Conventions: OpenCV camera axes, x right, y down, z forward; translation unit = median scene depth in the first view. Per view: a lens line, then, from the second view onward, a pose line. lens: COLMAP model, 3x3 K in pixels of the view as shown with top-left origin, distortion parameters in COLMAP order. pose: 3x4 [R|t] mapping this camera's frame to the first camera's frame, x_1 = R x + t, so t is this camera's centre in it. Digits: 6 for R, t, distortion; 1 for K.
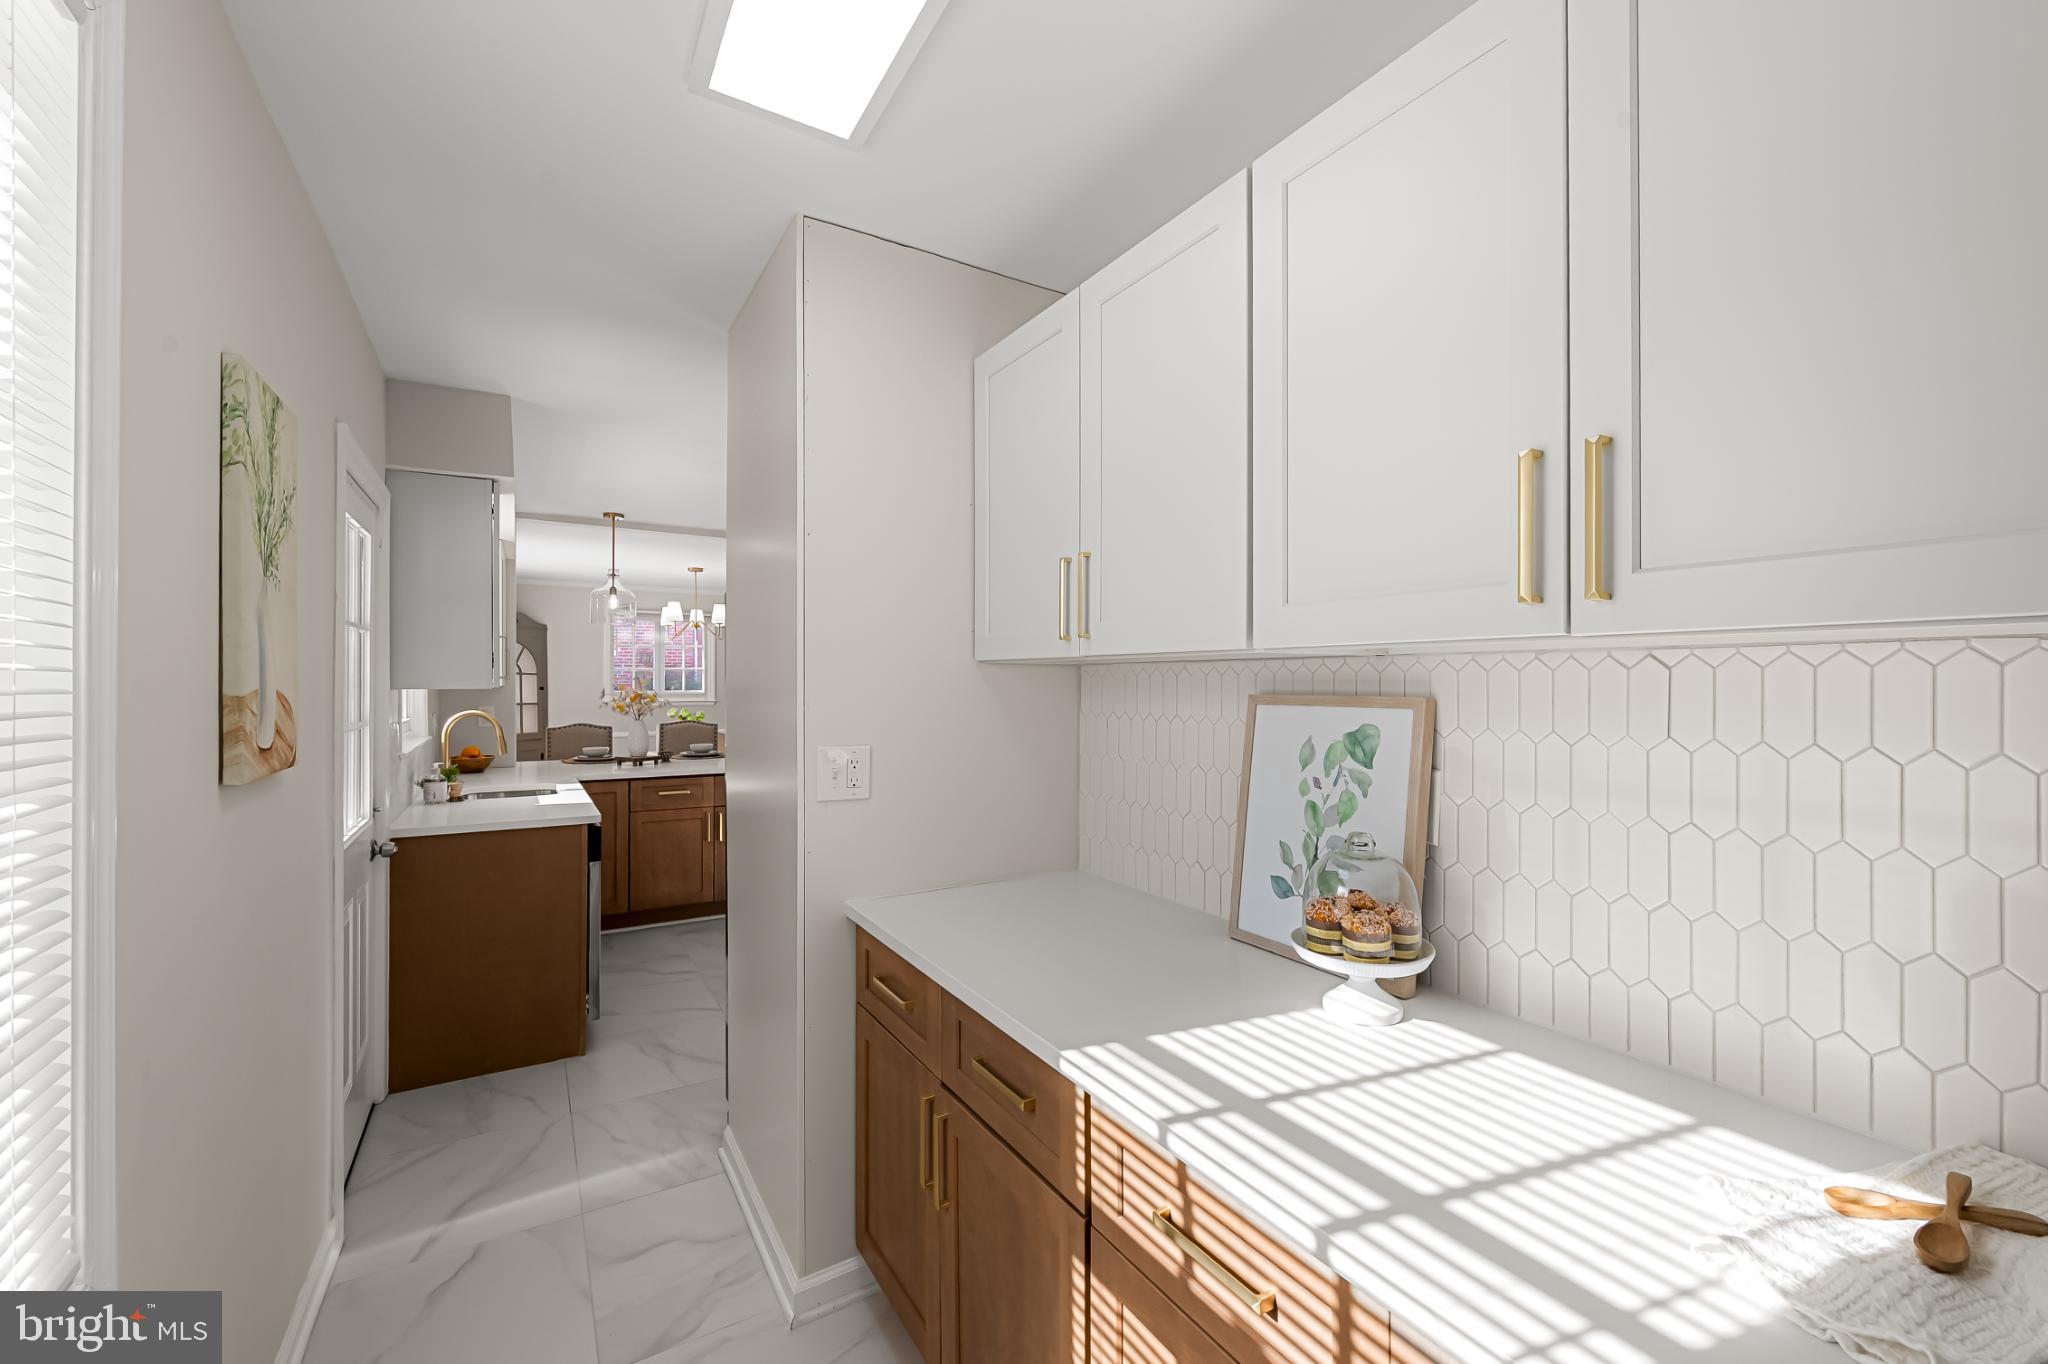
lens RADIAL K [[812.2, 0, 1030.6], [0, 812.2, 685.1], [0, 0, 1]] dist [-0.001150, -0.001033]
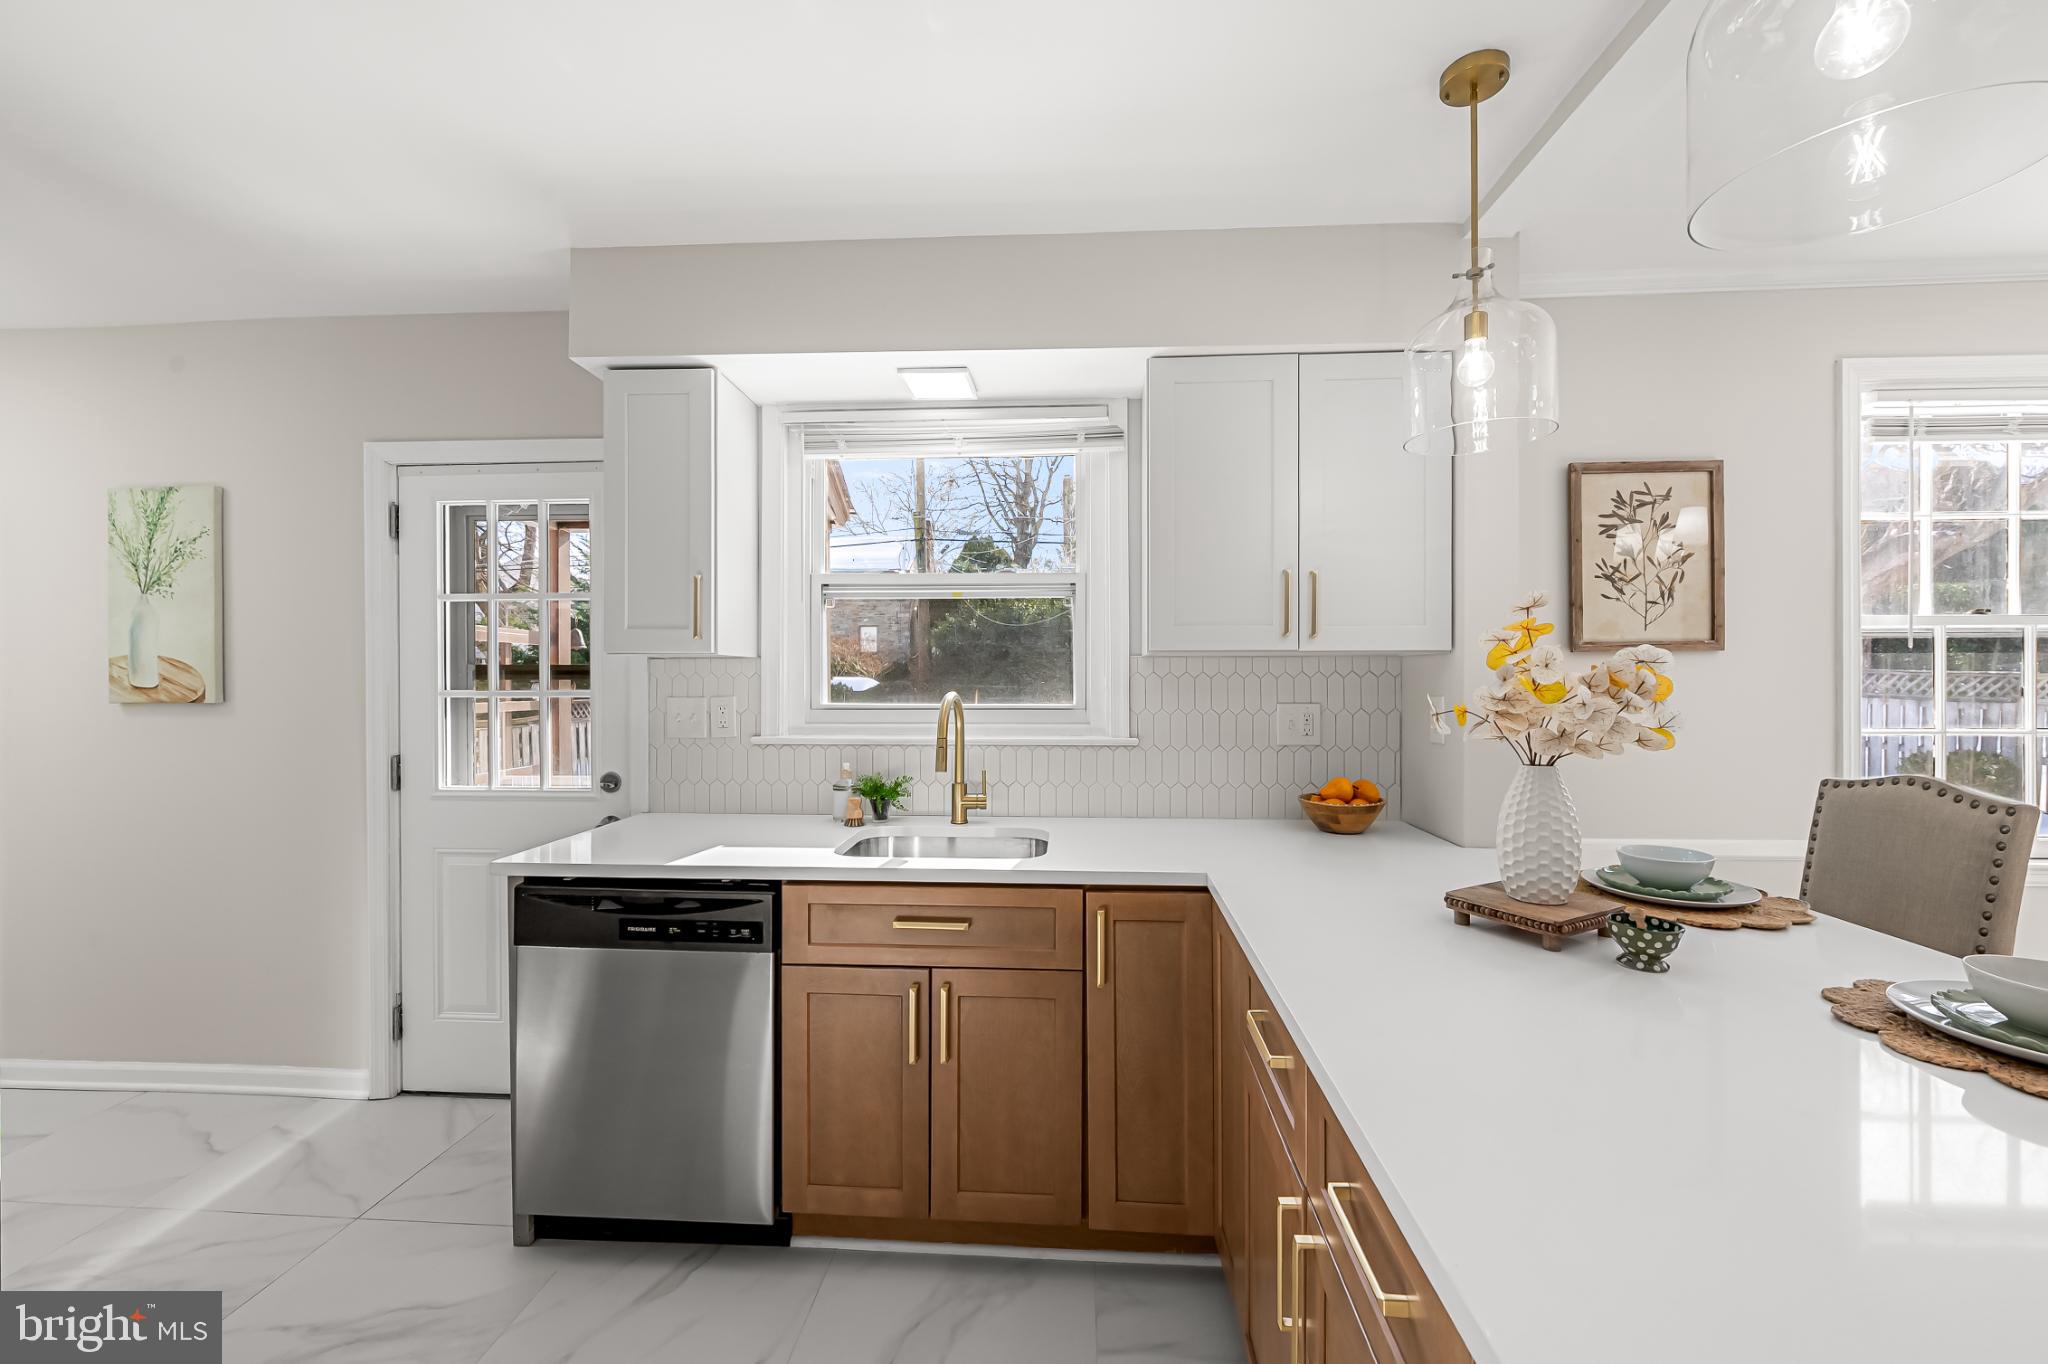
lens RADIAL K [[812.2, 0, 1028.7], [0, 812.2, 681.9], [0, 0, 1]] dist [-0.001150, -0.001033]
pose [[-0.583135, 0.003487, -0.812368, -0.270979], [-0.000181, 0.999990, 0.004423, 0.024622], [0.812376, 0.002726, -0.583128, 1.651042]]
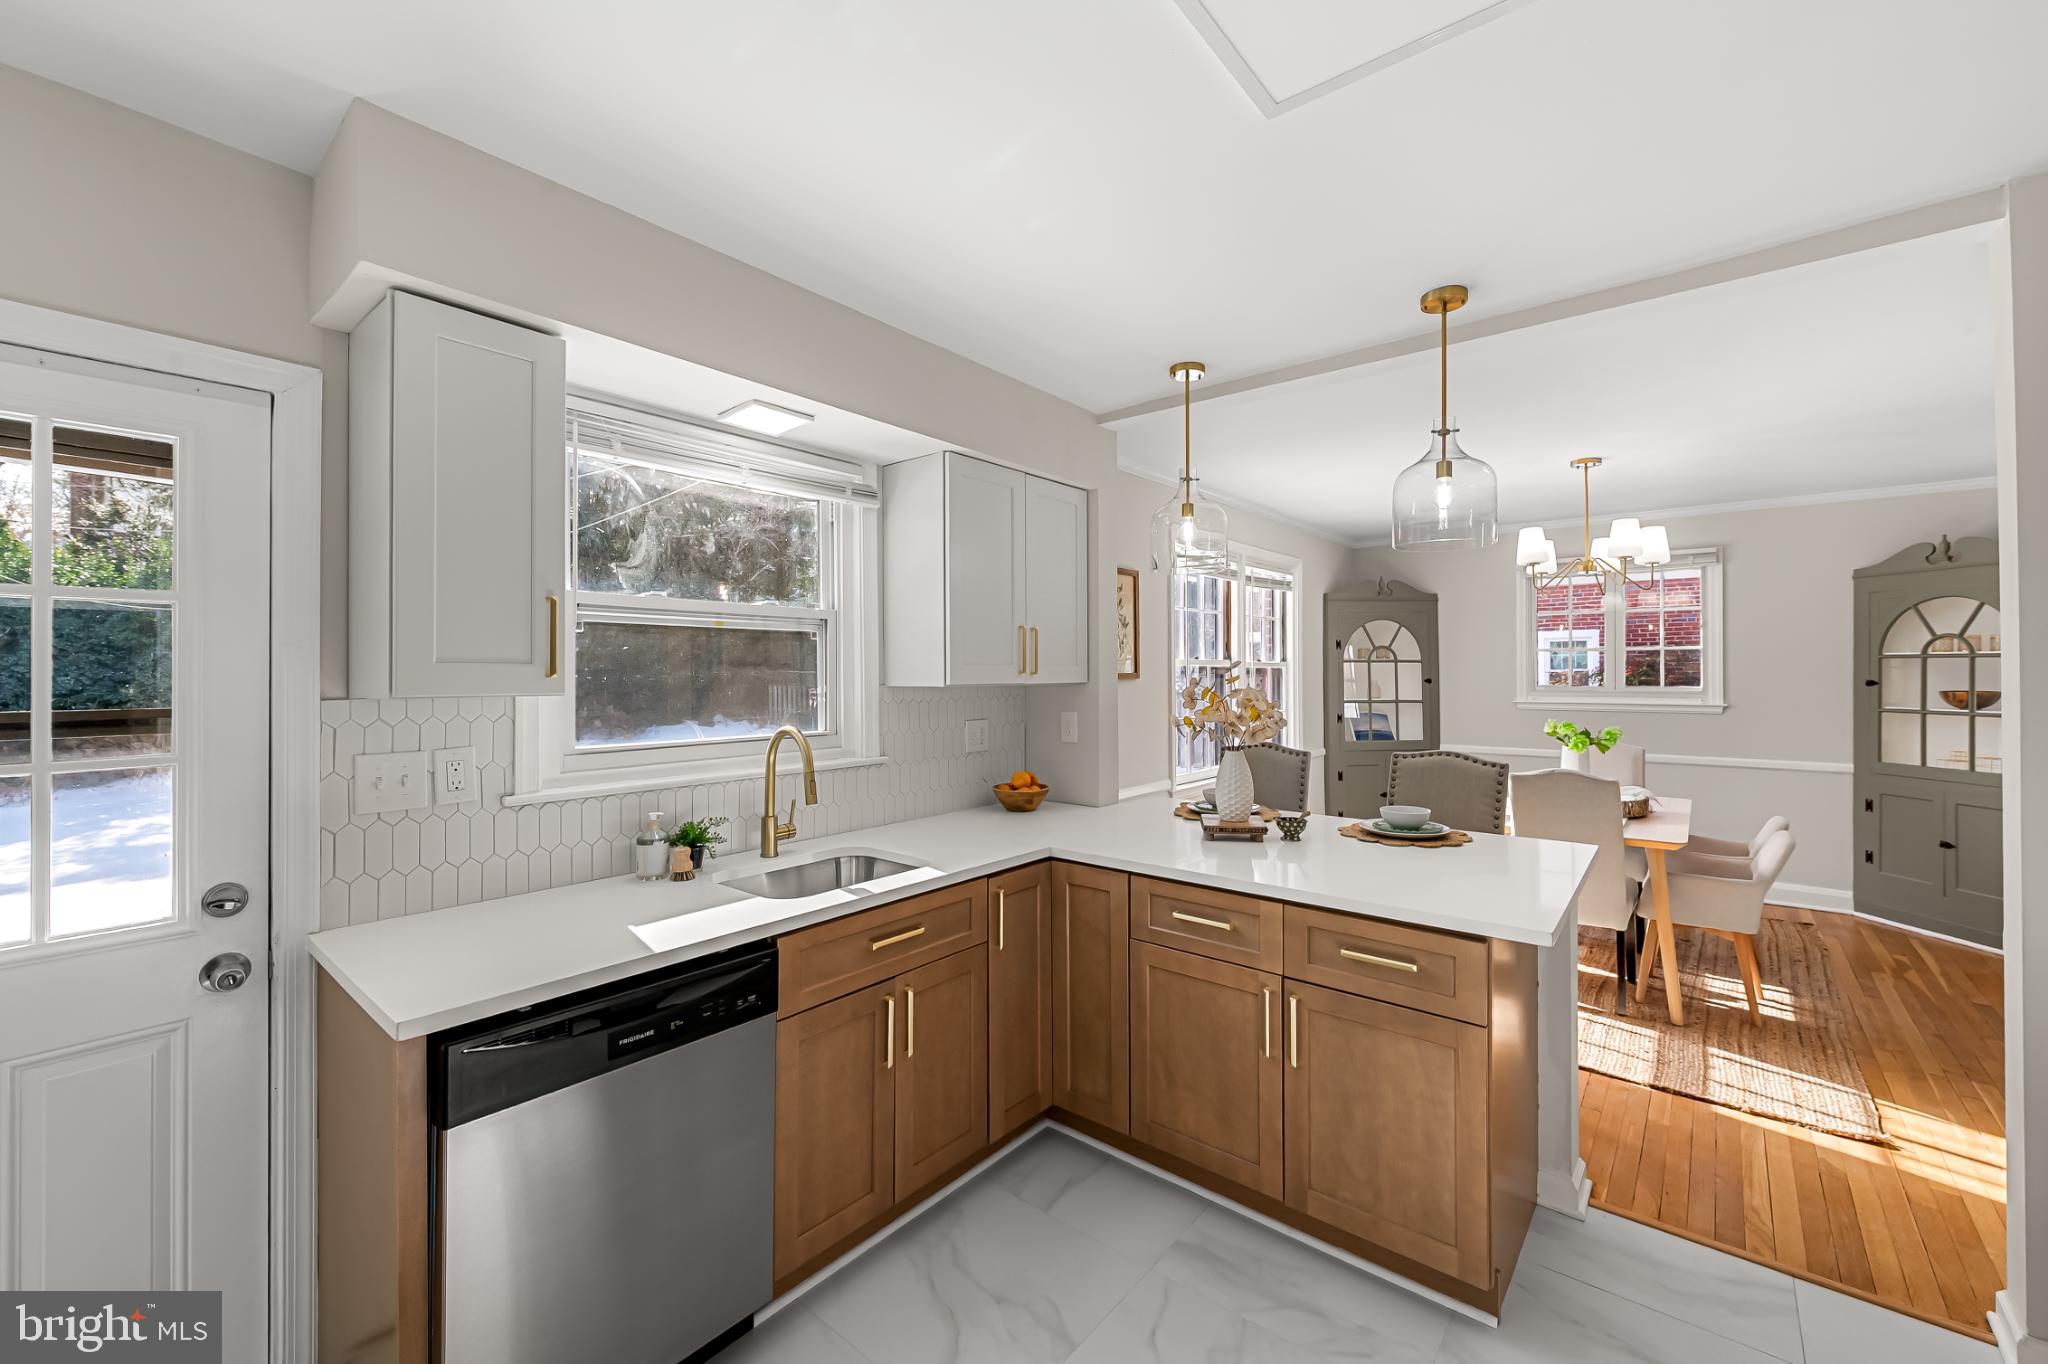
lens RADIAL K [[812.2, 0, 1029.4], [0, 812.2, 668.4], [0, 0, 1]] dist [-0.001150, -0.001033]
pose [[0.313813, -0.005760, -0.949467, -0.051438], [0.002434, 0.999983, -0.005262, -0.010992], [0.949482, -0.000659, 0.313822, 1.154682]]
